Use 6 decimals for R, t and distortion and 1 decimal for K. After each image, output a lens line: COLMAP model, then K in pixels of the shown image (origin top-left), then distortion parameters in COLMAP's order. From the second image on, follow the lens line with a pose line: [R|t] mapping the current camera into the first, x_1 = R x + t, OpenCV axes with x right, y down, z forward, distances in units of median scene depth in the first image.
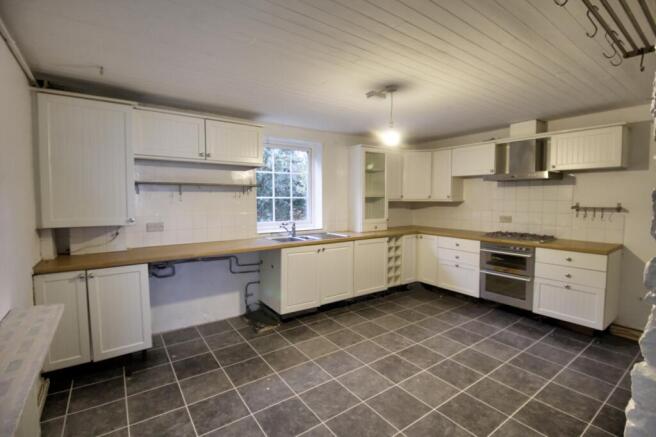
lens RADIAL K [[297.9, 0, 328.0], [0, 297.9, 218.5], [0, 0, 1]] dist [-0.000505, -0.000090]
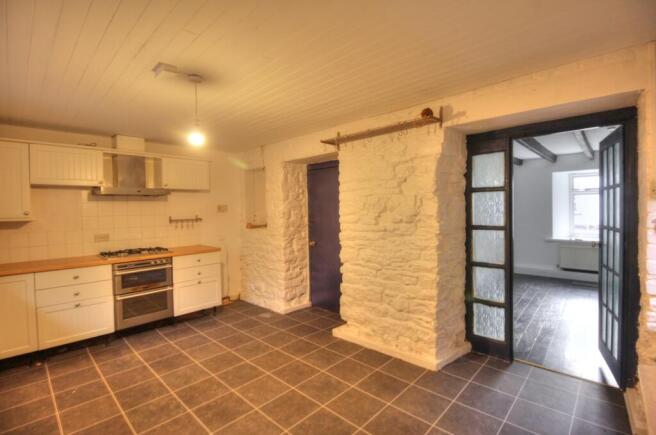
lens RADIAL K [[310.4, 0, 328.0], [0, 310.4, 217.5], [0, 0, 1]] dist [-0.029102, 0.000004]
pose [[-0.185175, -0.024565, 0.982398, -0.527775], [0.088854, 0.995174, 0.041633, -0.044864], [-0.978680, 0.095000, -0.182099, 0.631958]]
